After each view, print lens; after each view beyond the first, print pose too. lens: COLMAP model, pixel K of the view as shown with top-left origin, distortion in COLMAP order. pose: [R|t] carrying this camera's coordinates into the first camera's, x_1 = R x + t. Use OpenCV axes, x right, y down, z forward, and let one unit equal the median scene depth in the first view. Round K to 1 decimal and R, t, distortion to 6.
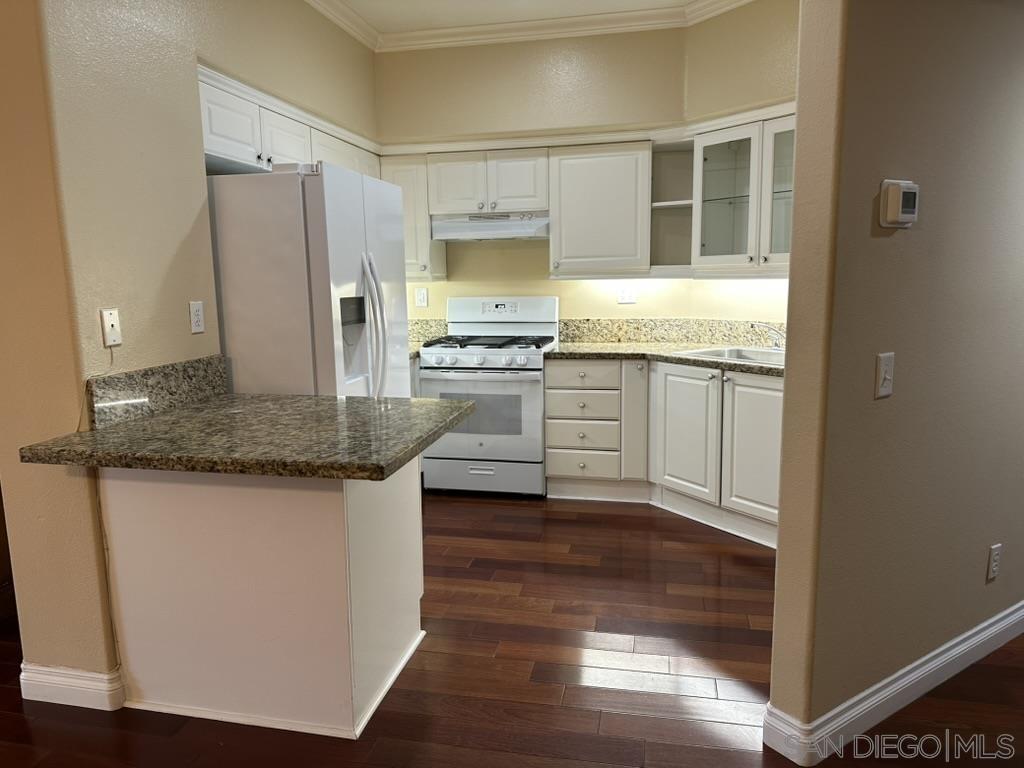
lens RADIAL K [[711.1, 0, 511.0], [0, 711.1, 387.4], [0, 0, 1]] dist [0.115875, -0.164612]
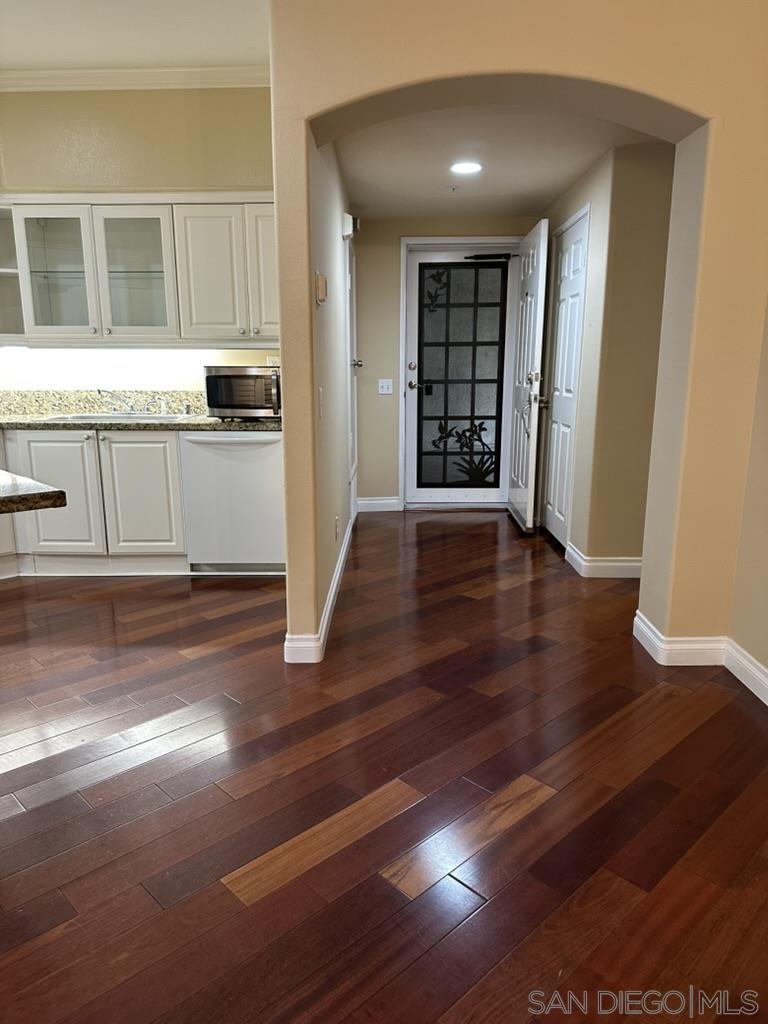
lens RADIAL K [[711.1, 0, 374.6], [0, 711.1, 518.7], [0, 0, 1]] dist [0.115875, -0.164612]
pose [[0.566862, -0.157039, 0.808707, -0.367616], [0.124097, 0.986739, 0.104624, 0.044819], [-0.814413, 0.041051, 0.578833, 0.015478]]
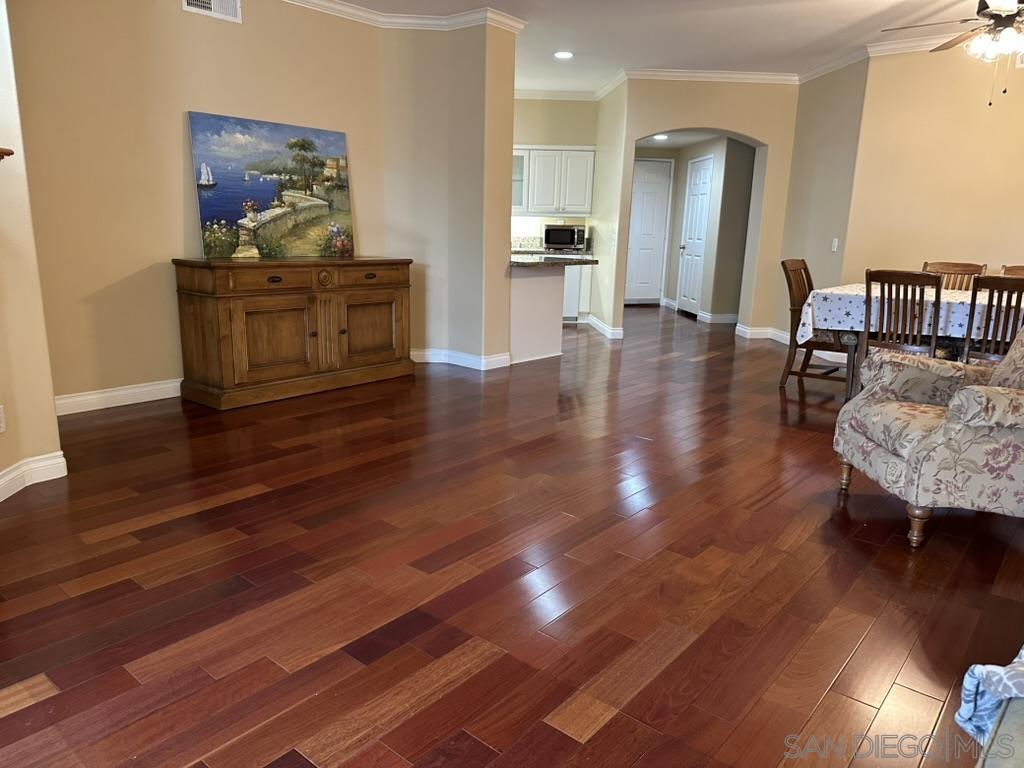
lens RADIAL K [[711.1, 0, 511.0], [0, 711.1, 387.4], [0, 0, 1]] dist [0.115875, -0.164612]
pose [[0.469992, -0.169936, 0.866158, -1.787566], [0.110923, 0.984884, 0.133040, 0.103199], [-0.875673, 0.033549, 0.481737, -0.185655]]
